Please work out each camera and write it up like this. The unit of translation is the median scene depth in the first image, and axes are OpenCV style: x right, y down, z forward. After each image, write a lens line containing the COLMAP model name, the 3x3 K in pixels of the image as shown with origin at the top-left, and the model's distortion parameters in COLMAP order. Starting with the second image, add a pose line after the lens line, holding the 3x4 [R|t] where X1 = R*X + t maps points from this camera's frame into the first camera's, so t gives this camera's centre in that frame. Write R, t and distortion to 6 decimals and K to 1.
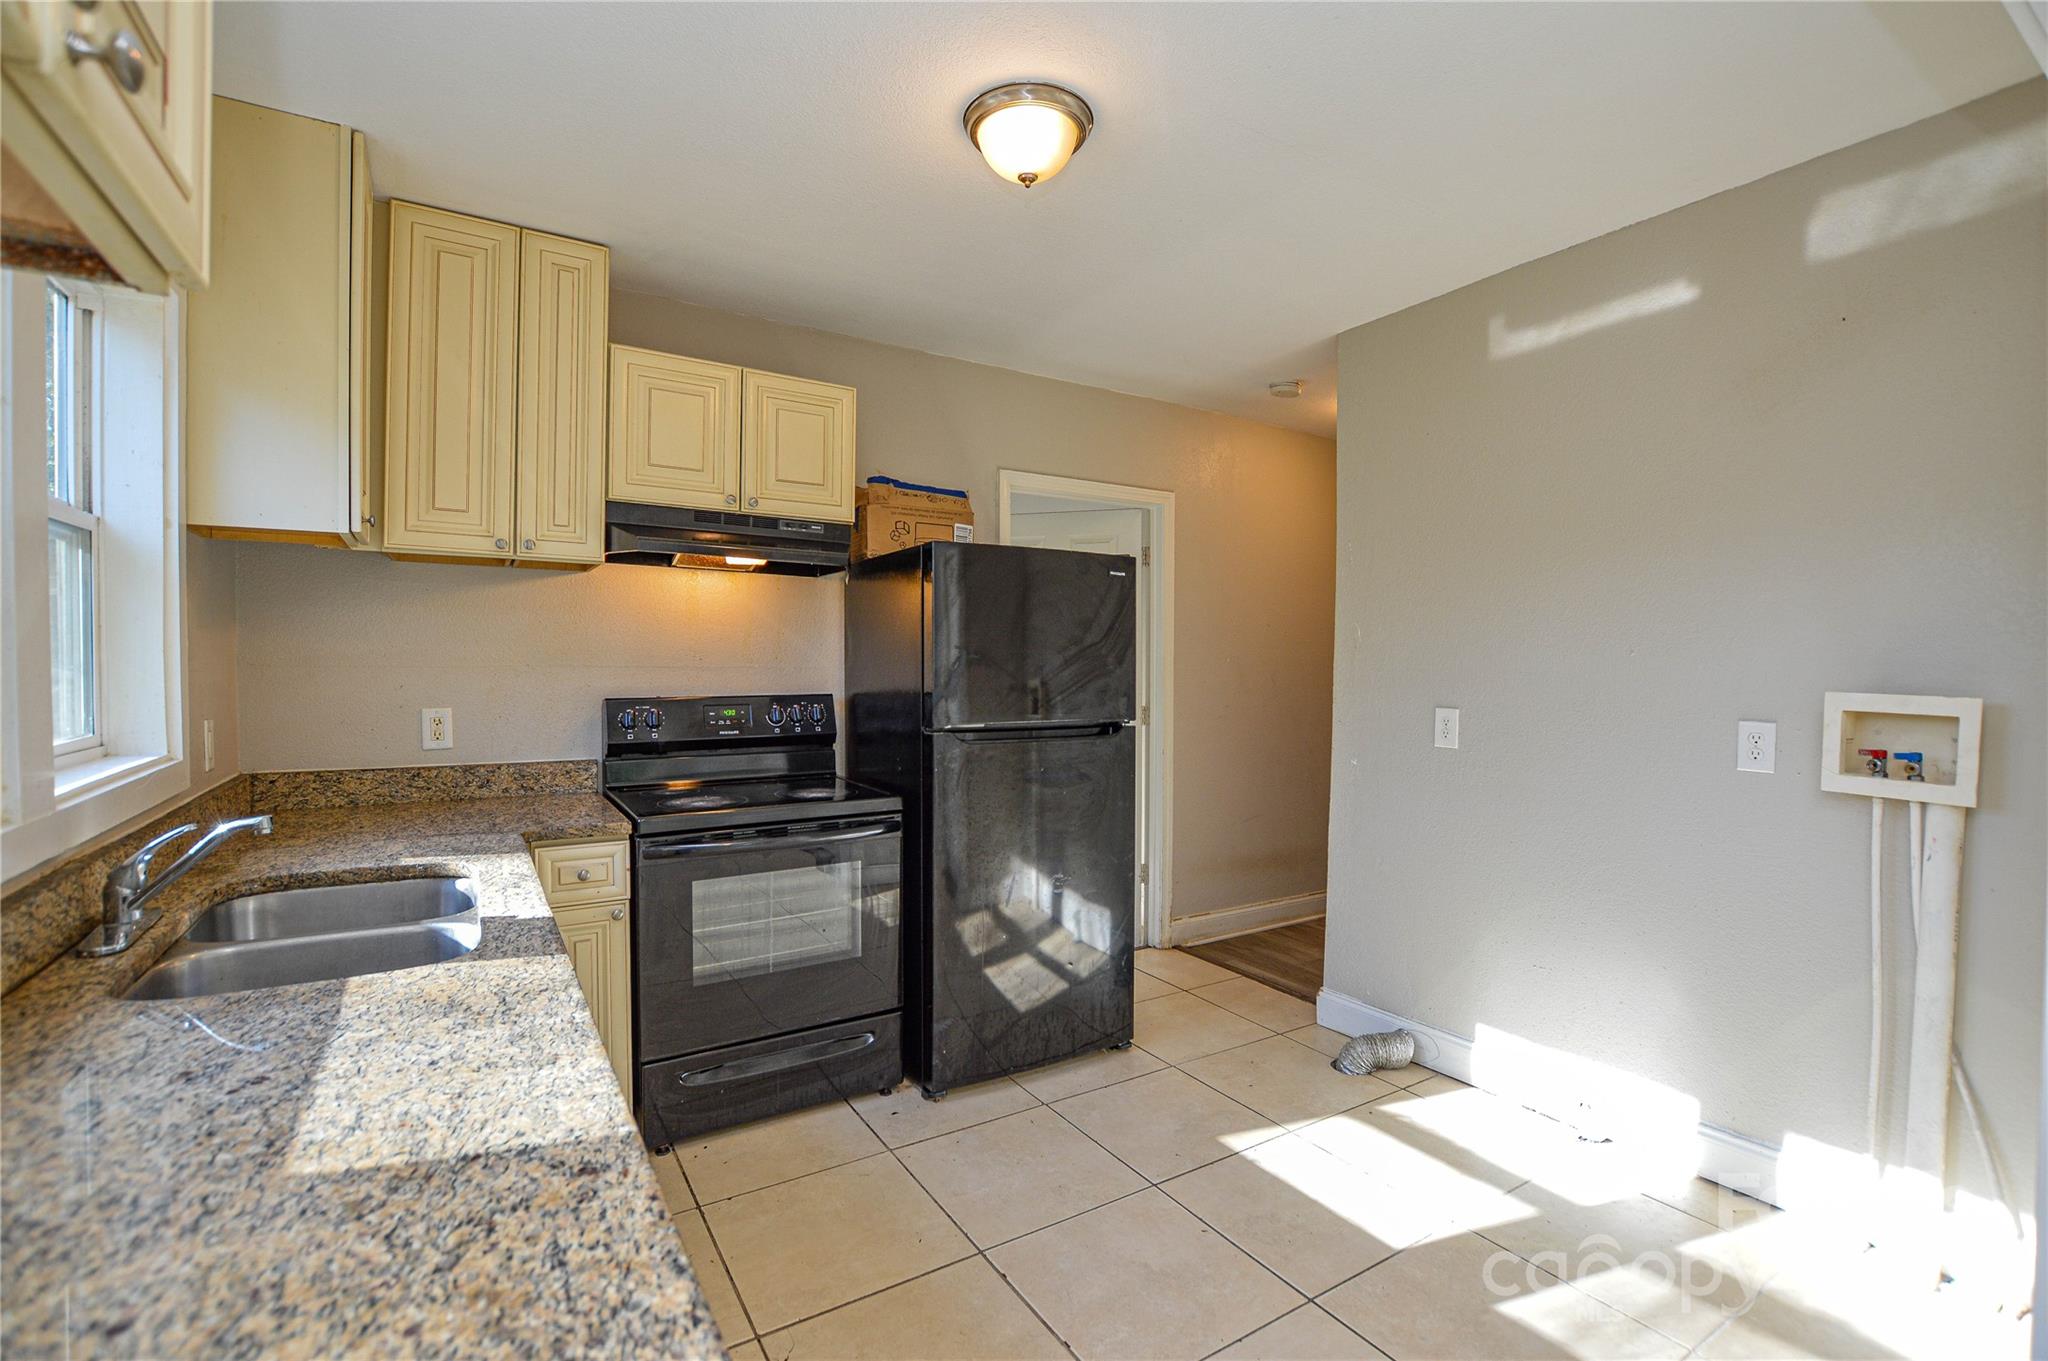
lens RADIAL K [[919.5, 0, 1027.7], [0, 919.5, 676.9], [0, 0, 1]] dist [-0.028443, 0.000808]
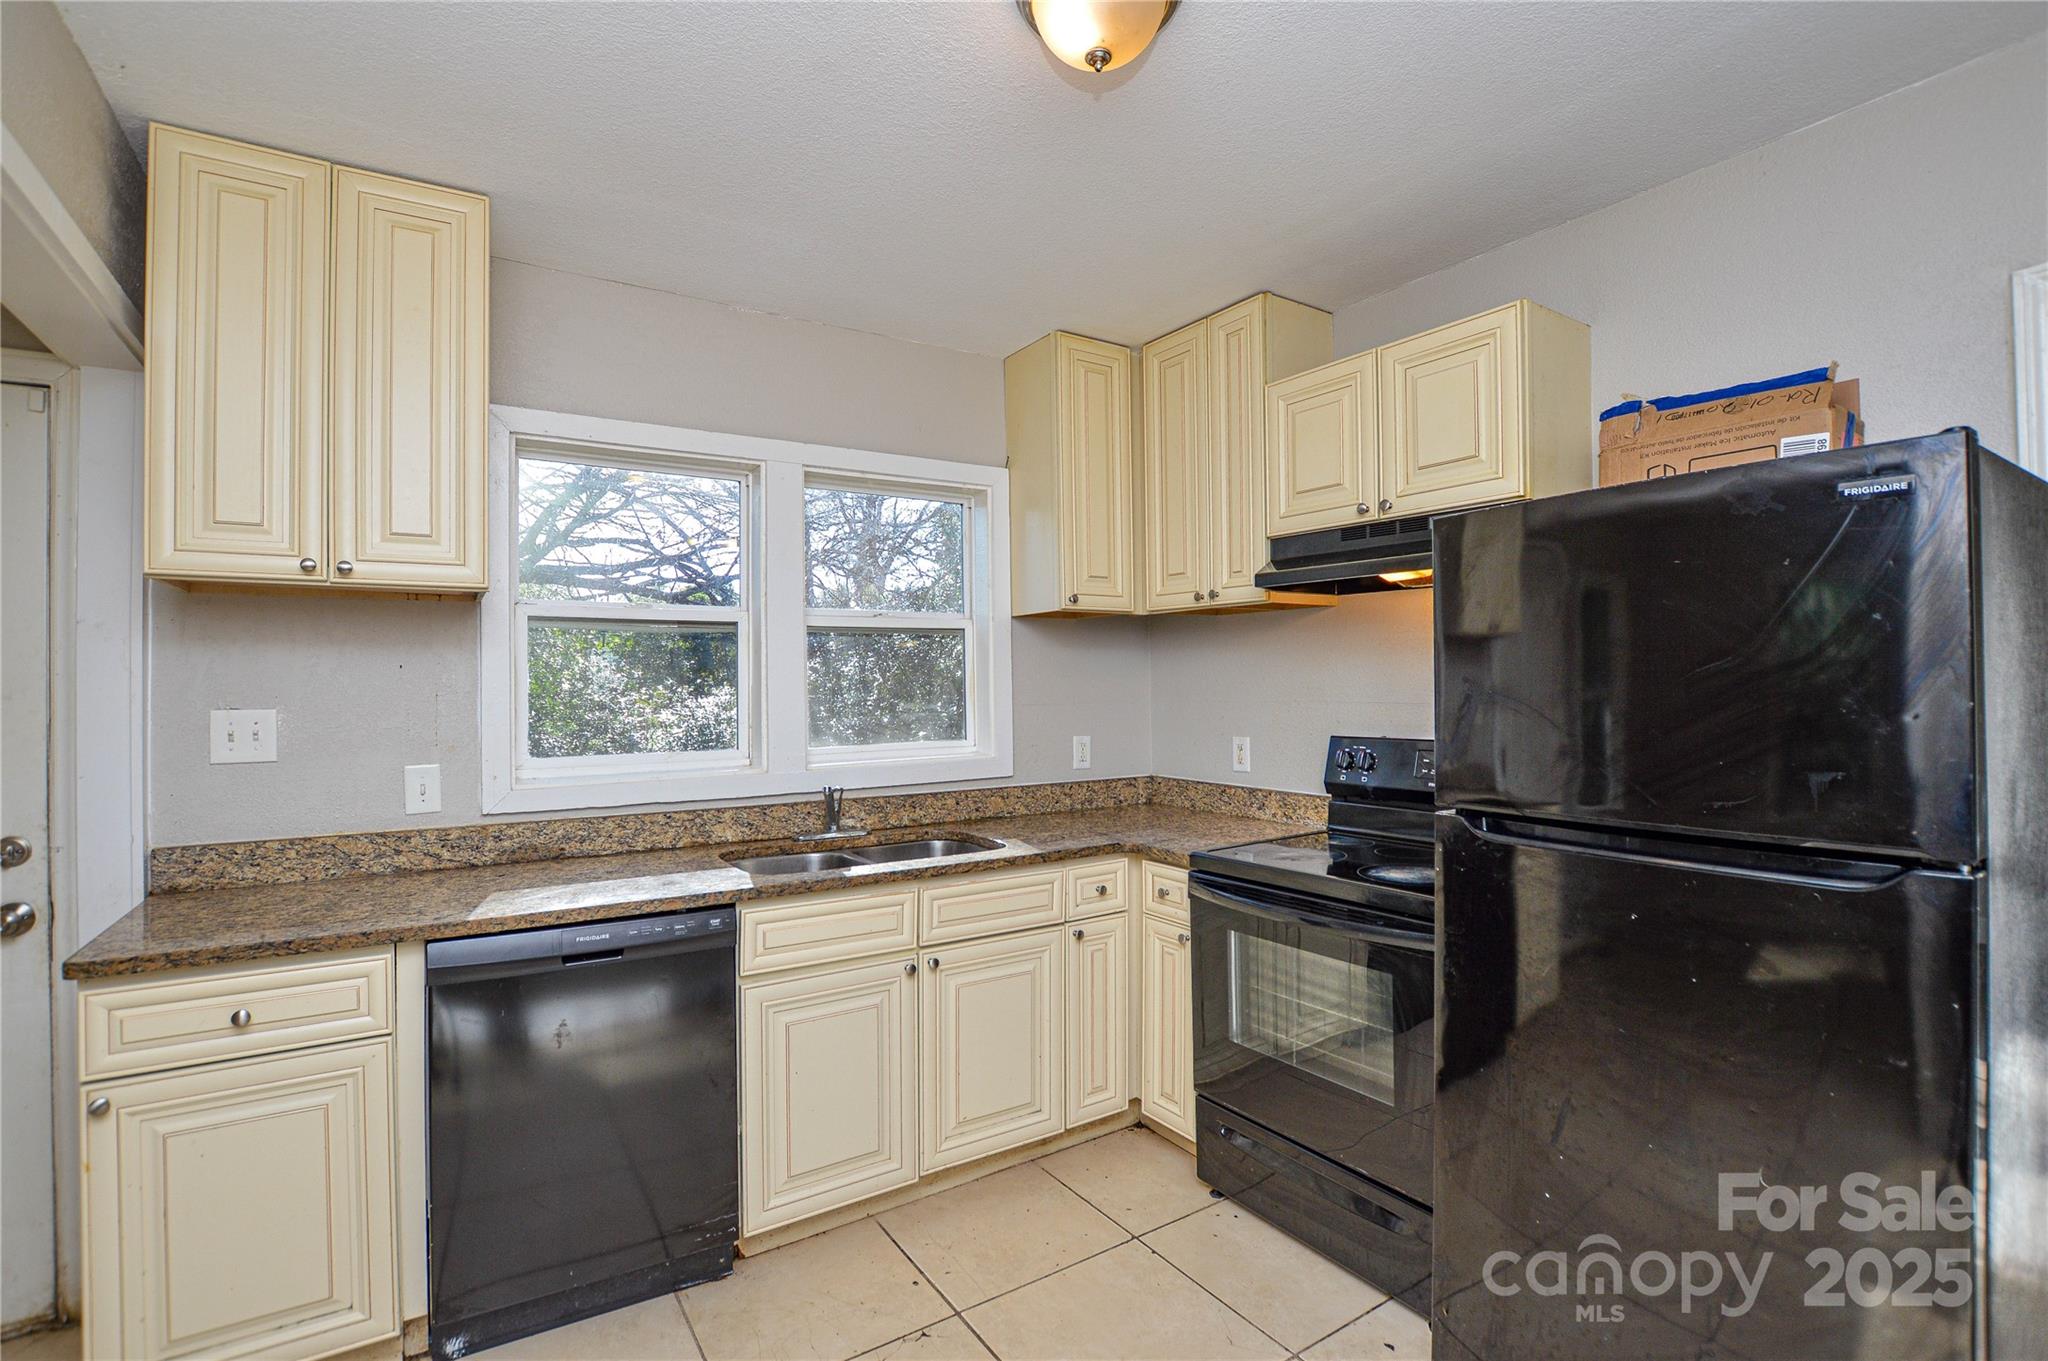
lens RADIAL K [[919.5, 0, 1015.5], [0, 919.5, 686.2], [0, 0, 1]] dist [-0.028443, 0.000808]
pose [[0.012721, -0.005677, -0.999903, 0.536844], [-0.008140, 0.999950, -0.005781, -0.022011], [0.999886, 0.008213, 0.012674, 0.687364]]
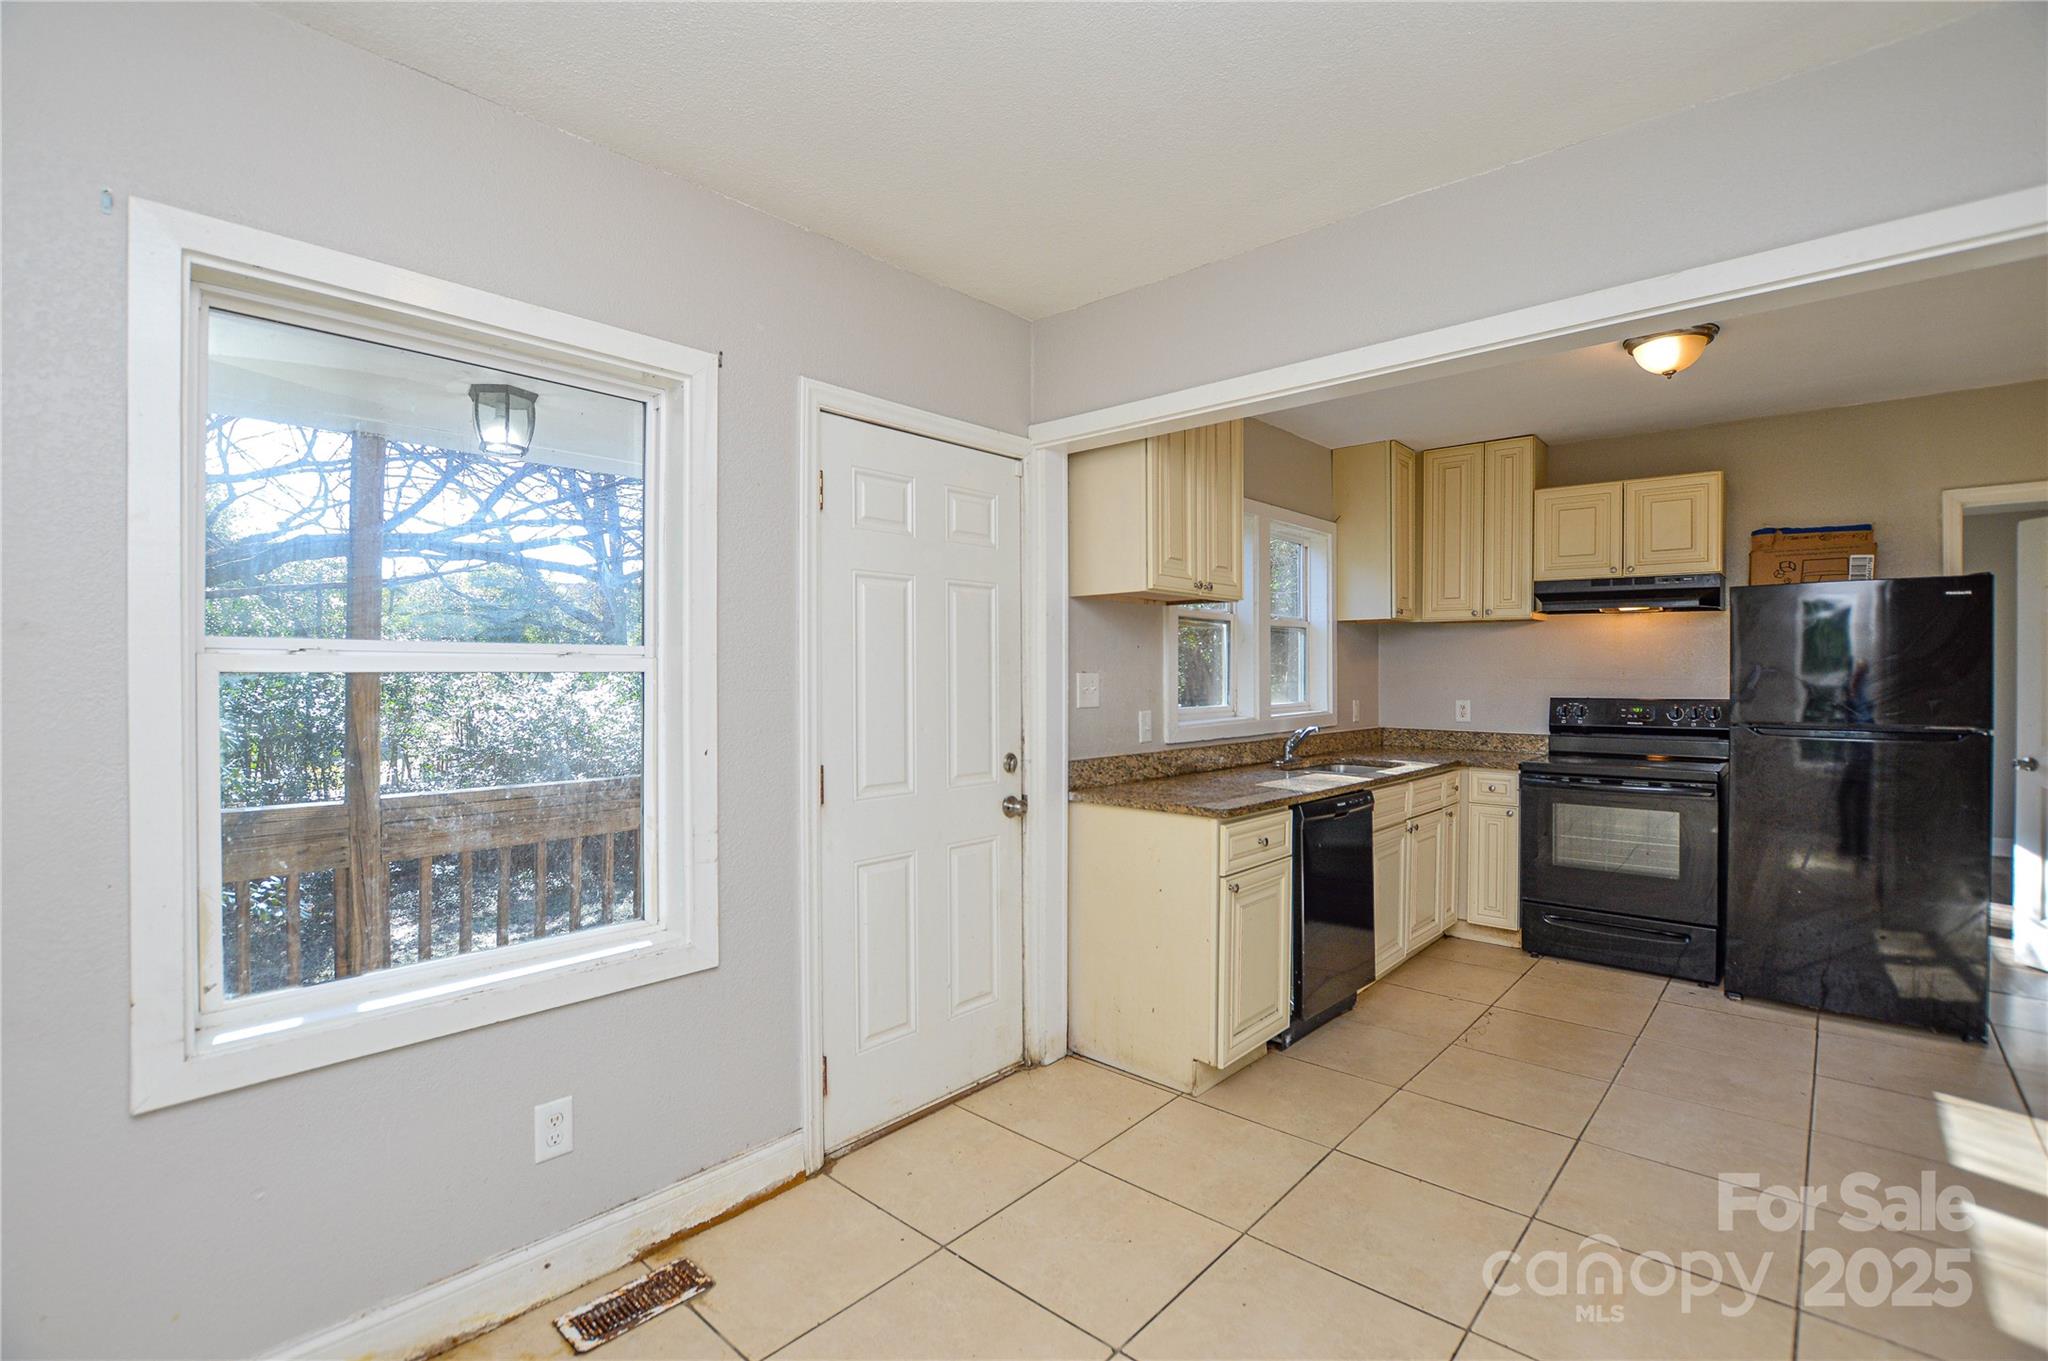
lens RADIAL K [[919.5, 0, 1004.3], [0, 919.5, 683.0], [0, 0, 1]] dist [-0.028443, 0.000808]
pose [[0.258684, 0.006008, -0.965943, 0.913844], [-0.016487, 0.999862, 0.001803, 0.010904], [0.965821, 0.015458, 0.258747, -0.394607]]
